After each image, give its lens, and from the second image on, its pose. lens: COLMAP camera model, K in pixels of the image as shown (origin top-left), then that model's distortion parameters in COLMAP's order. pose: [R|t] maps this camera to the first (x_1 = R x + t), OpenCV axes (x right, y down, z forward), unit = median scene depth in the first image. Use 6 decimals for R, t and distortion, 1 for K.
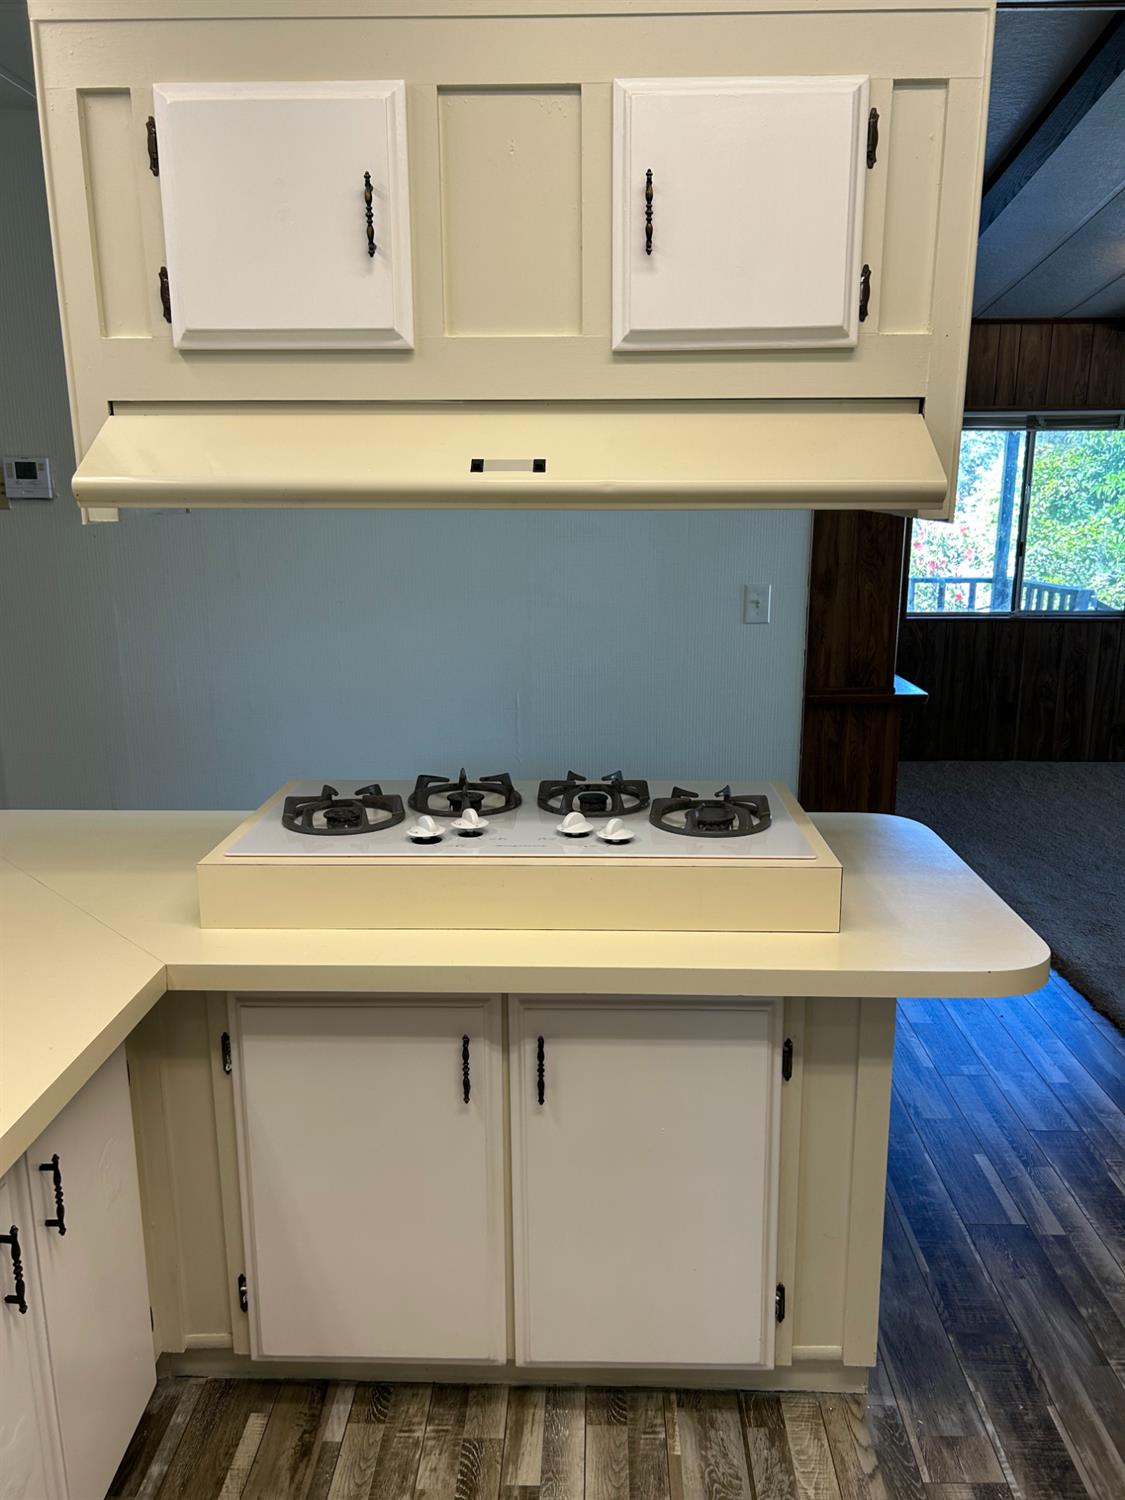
lens RADIAL K [[1094.2, 0, 573.2], [0, 1094.2, 743.2], [0, 0, 1]] dist [0.100105, -0.115617]
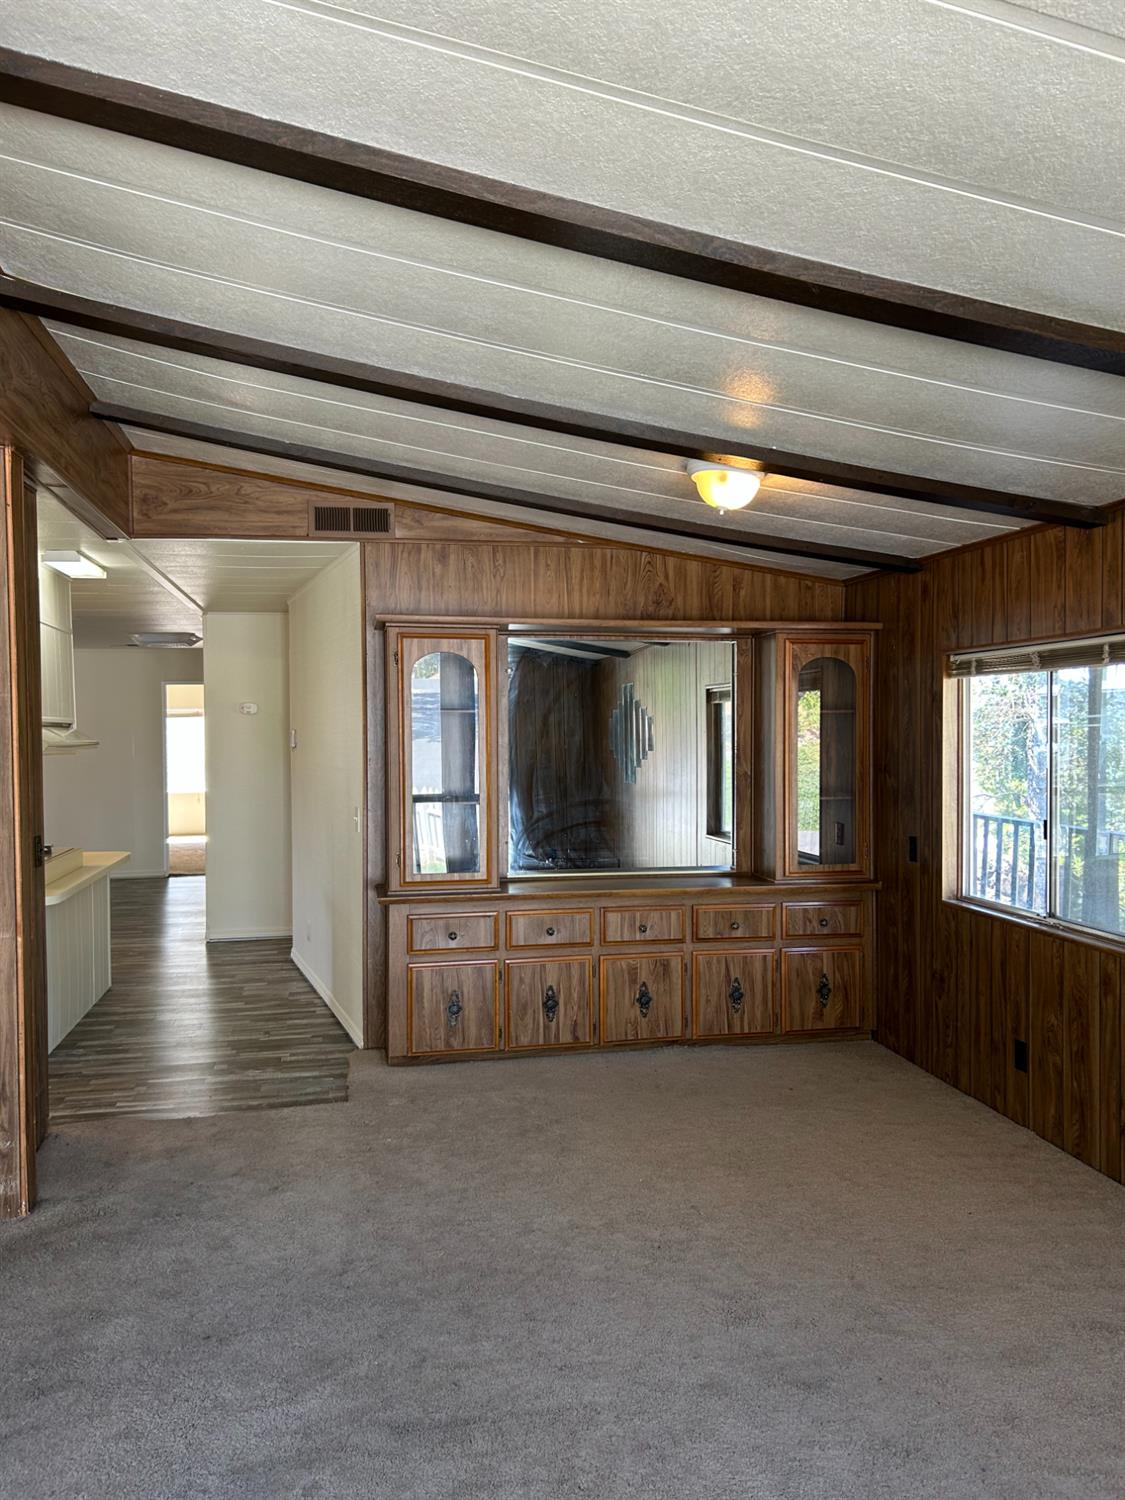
lens RADIAL K [[1094.2, 0, 573.2], [0, 1094.2, 743.2], [0, 0, 1]] dist [0.100105, -0.115617]
pose [[0.239714, 0.011342, -0.970777, 1.022860], [-0.205579, 0.977850, -0.039339, -0.137601], [0.948828, 0.209001, 0.236736, 0.528356]]
